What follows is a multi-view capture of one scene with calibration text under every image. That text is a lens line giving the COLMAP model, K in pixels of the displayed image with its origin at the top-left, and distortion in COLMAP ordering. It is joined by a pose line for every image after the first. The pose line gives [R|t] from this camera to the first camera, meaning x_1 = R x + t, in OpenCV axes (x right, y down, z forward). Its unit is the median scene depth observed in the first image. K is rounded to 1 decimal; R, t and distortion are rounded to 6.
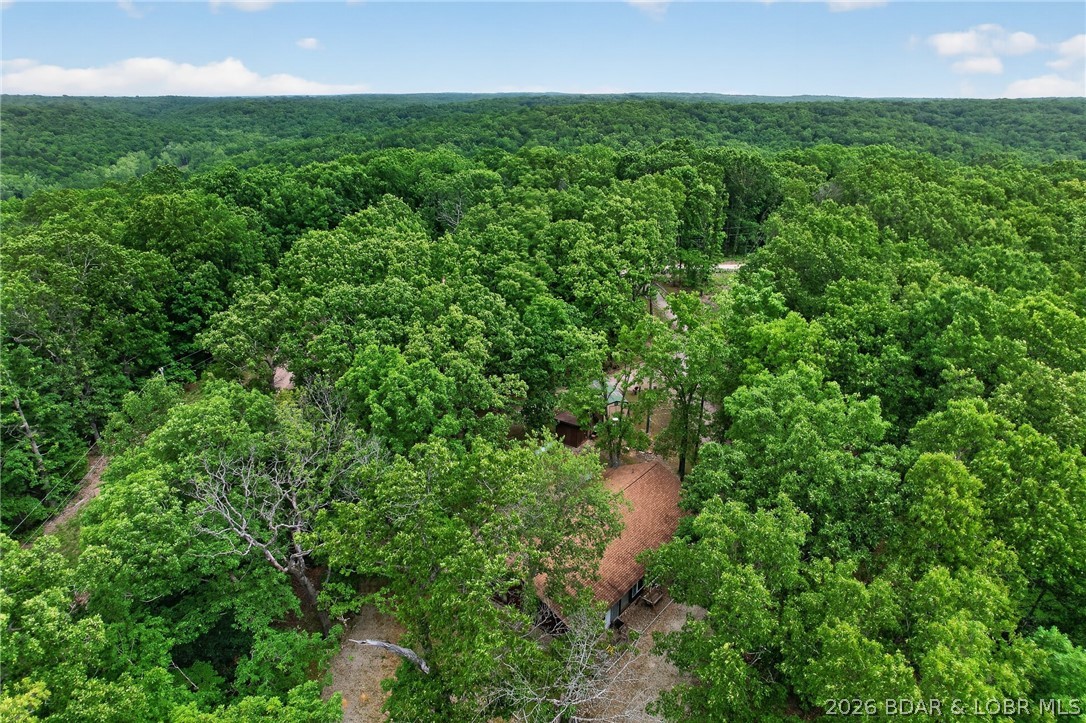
lens RADIAL K [[705.8, 0, 537.0], [0, 705.8, 365.7], [0, 0, 1]] dist [-0.067737, 0.069256]
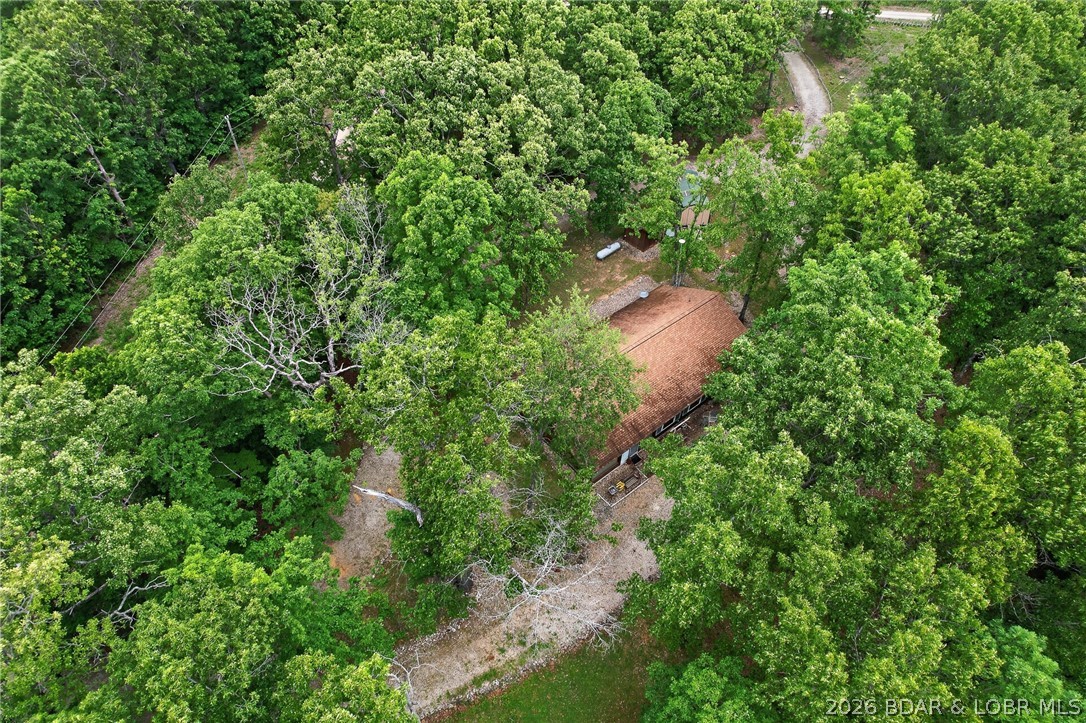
lens RADIAL K [[705.8, 0, 537.0], [0, 705.8, 365.7], [0, 0, 1]] dist [-0.067737, 0.069256]
pose [[0.979395, 0.157798, -0.126034, 0.067296], [-0.090621, 0.901111, 0.424014, -0.149636], [0.180479, -0.403856, 0.896843, 0.078069]]
